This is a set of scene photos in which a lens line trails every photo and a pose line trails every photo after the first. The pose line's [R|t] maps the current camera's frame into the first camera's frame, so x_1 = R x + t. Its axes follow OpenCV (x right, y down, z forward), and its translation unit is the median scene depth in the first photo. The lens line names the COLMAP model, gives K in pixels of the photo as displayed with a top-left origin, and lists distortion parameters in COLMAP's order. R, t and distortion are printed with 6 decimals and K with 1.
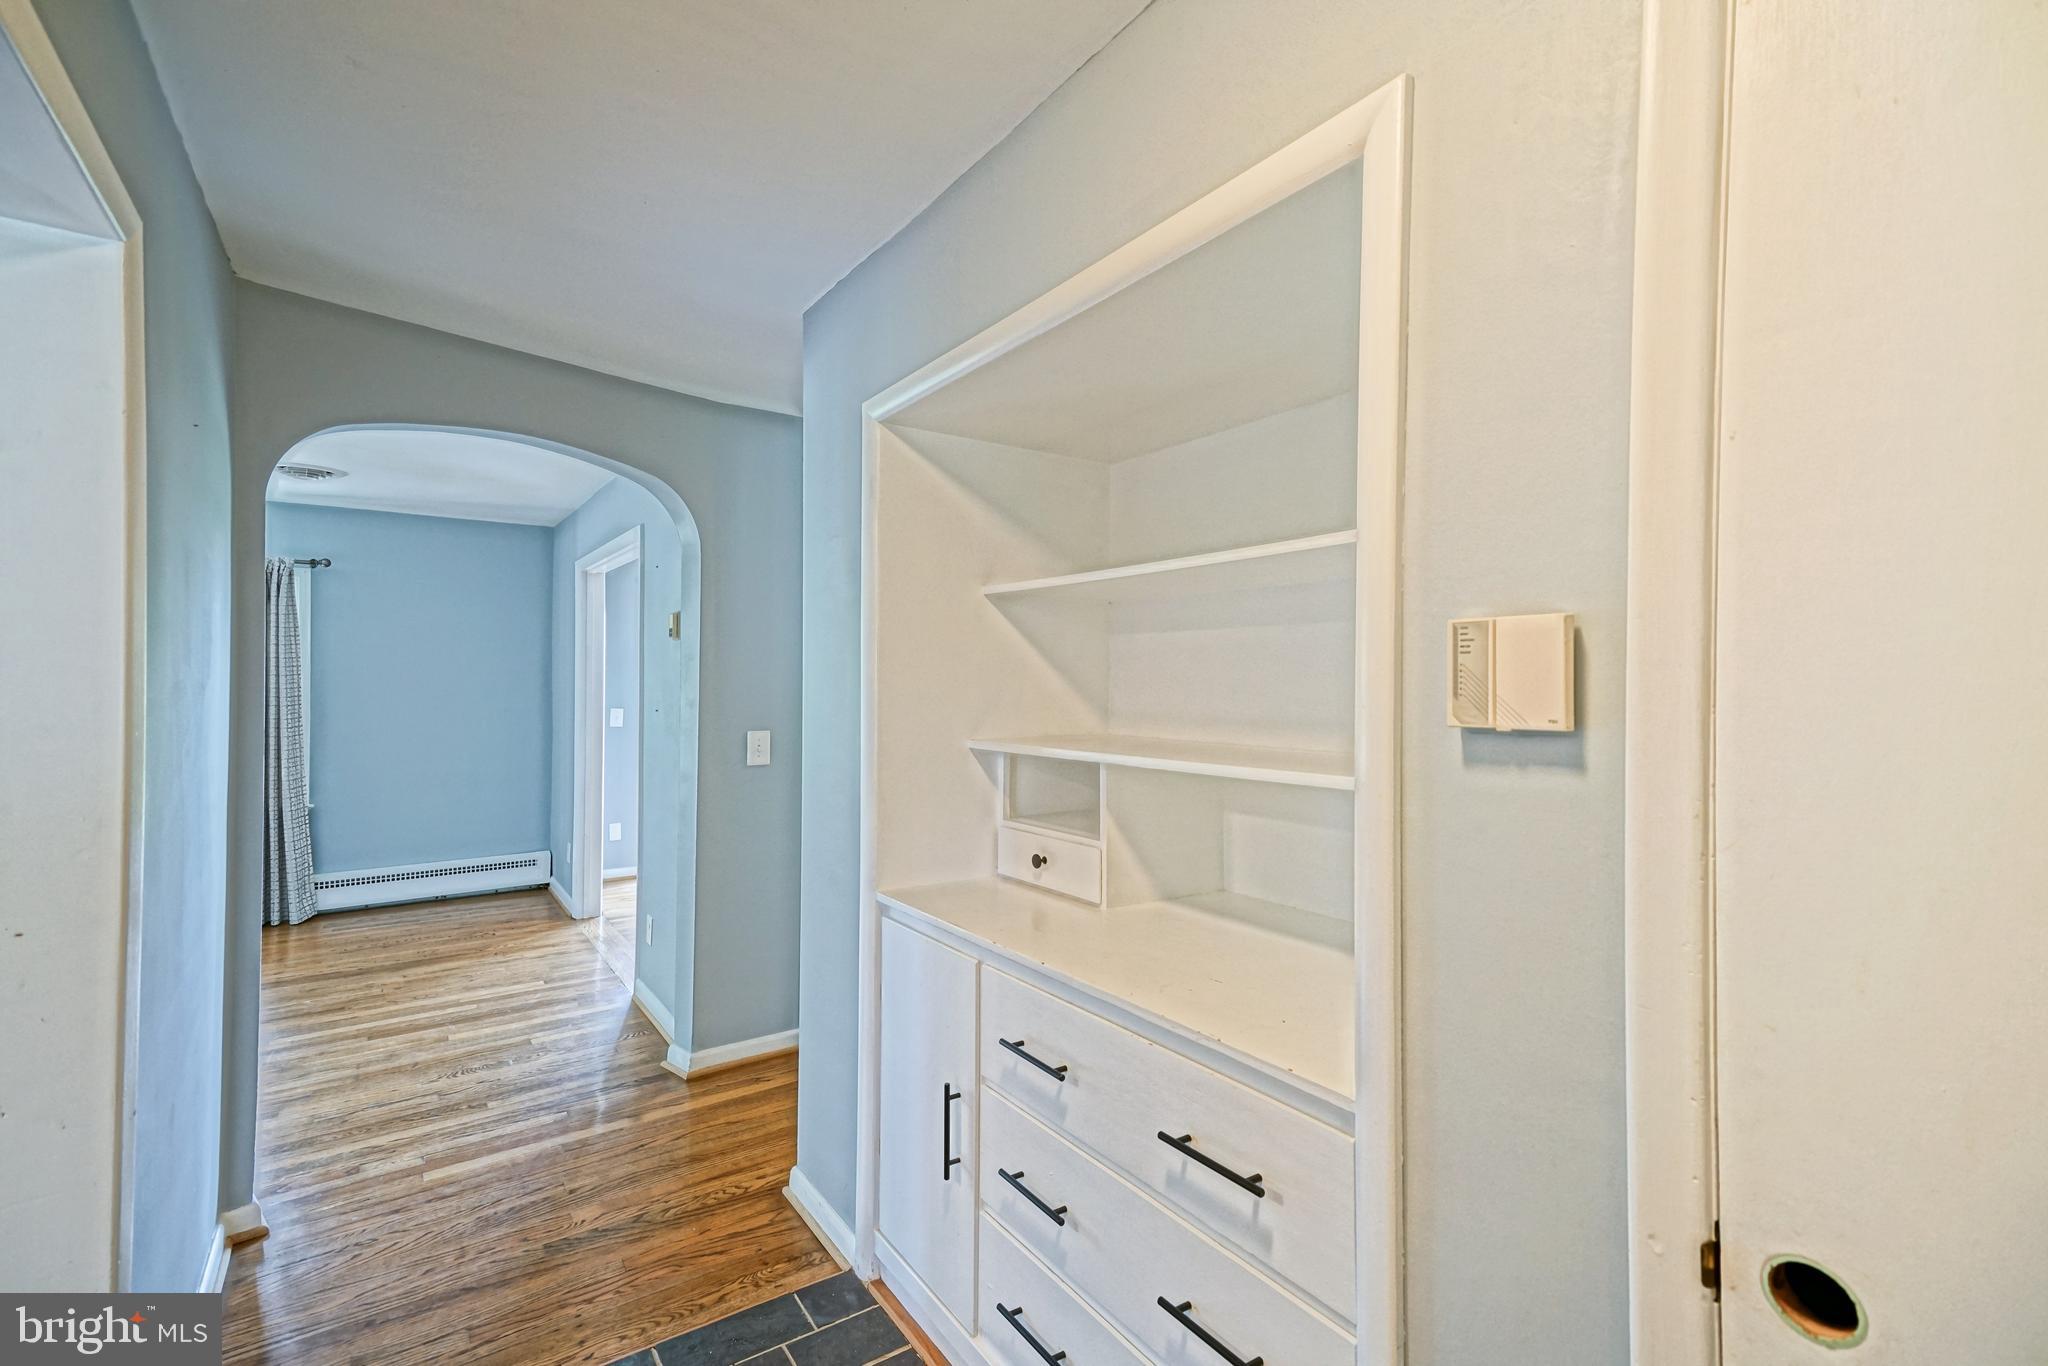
lens RADIAL K [[890.2, 0, 978.4], [0, 890.2, 677.4], [0, 0, 1]] dist [0.043782, 0.000105]
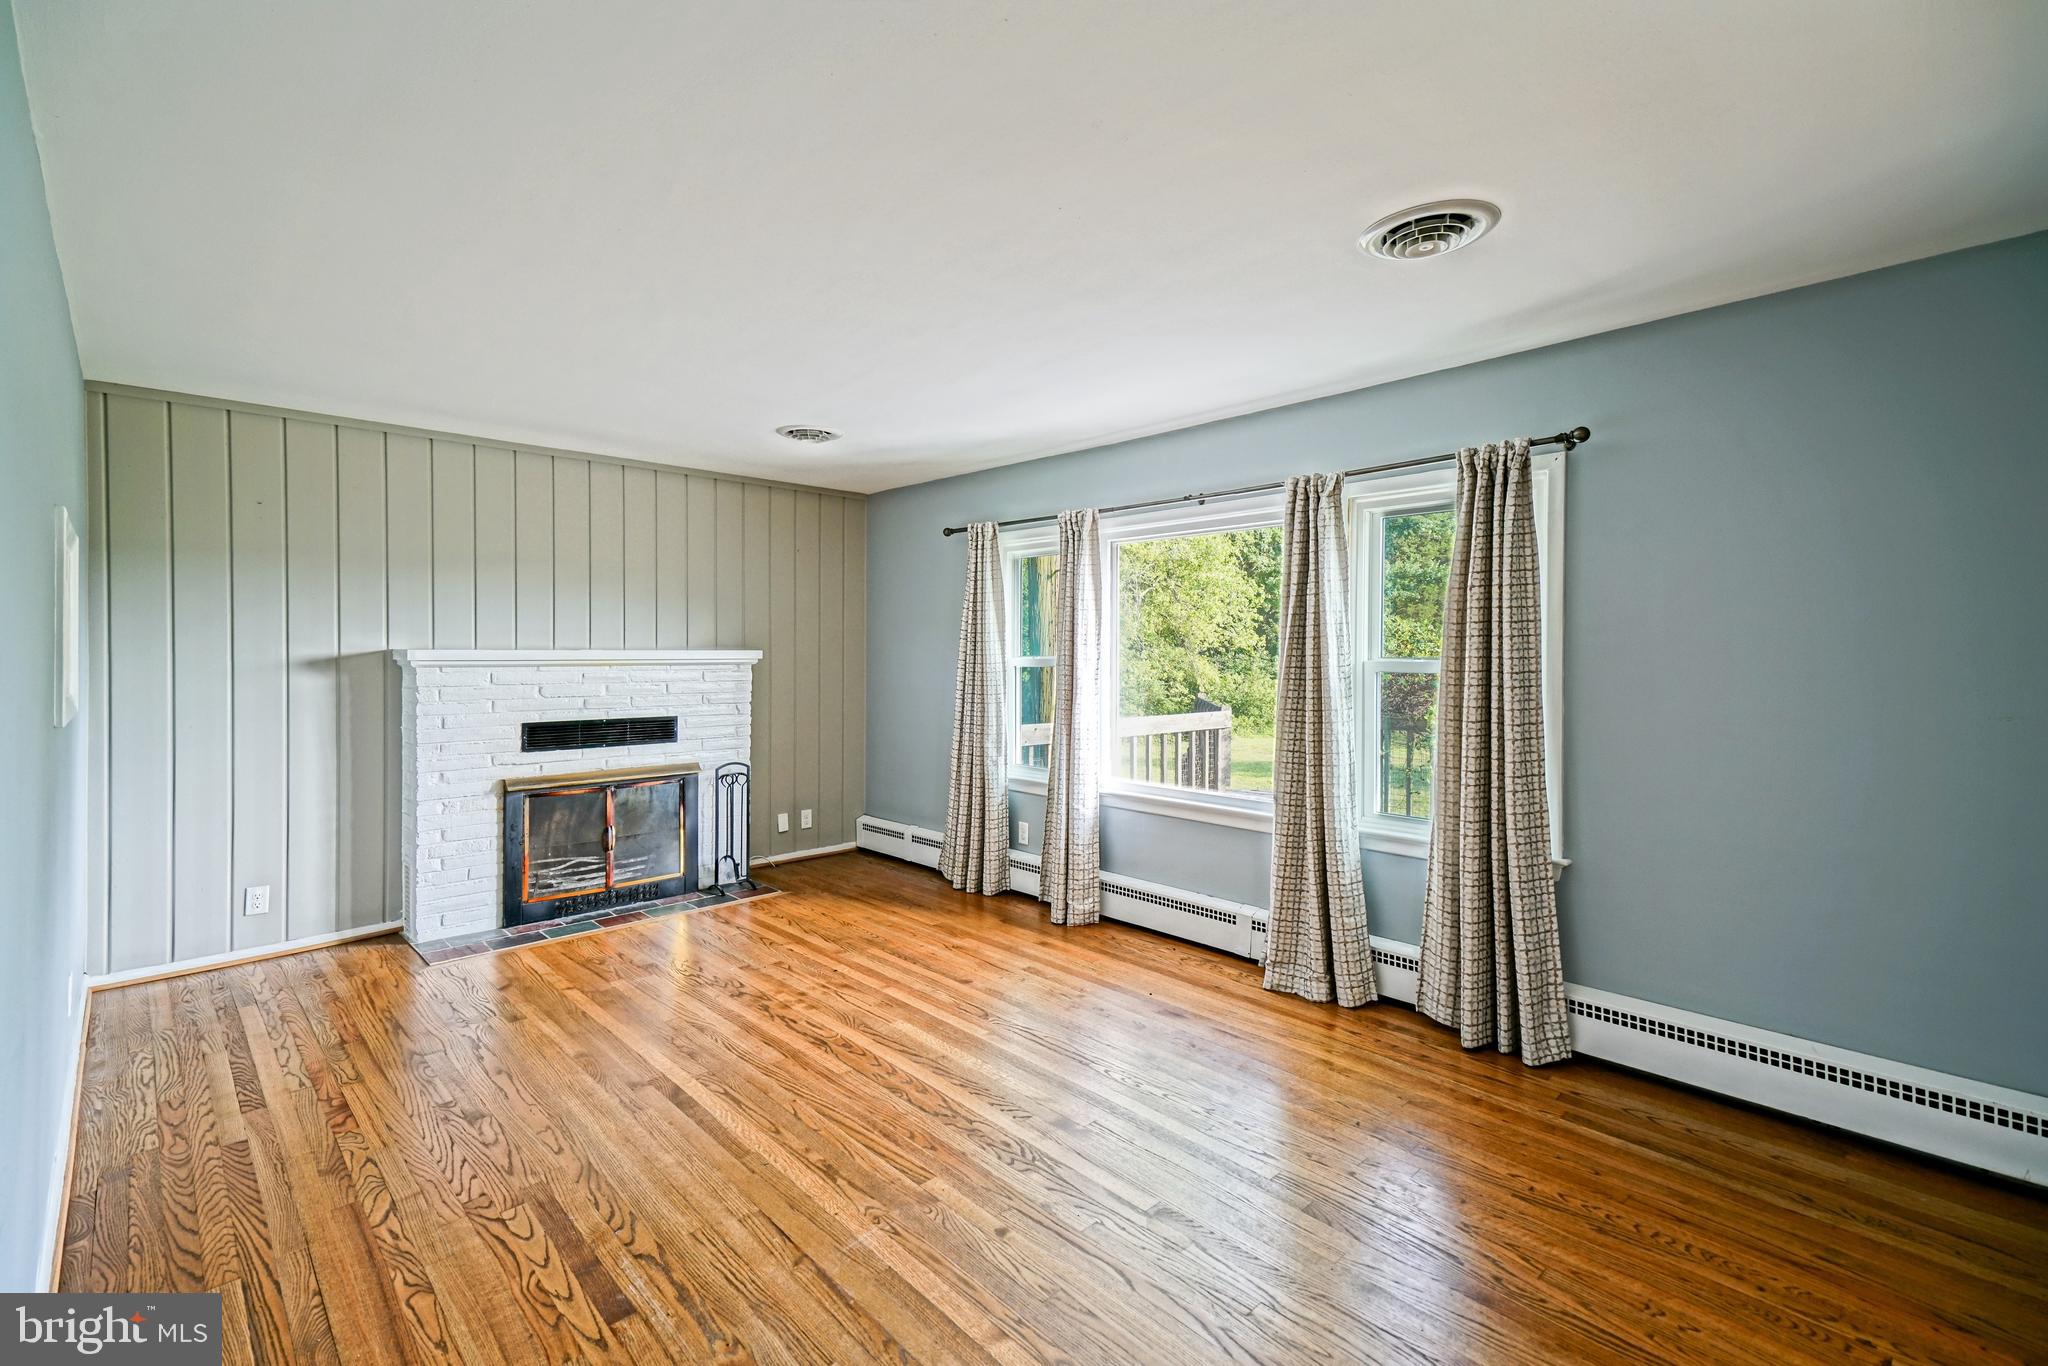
lens RADIAL K [[942.0, 0, 1012.0], [0, 942.0, 651.7], [0, 0, 1]] dist [0.044814, 0.000044]
pose [[0.180736, 0.001471, -0.983531, -0.207290], [0.006427, 0.999976, 0.002677, 0.004286], [0.983511, -0.006805, 0.180722, 0.569512]]
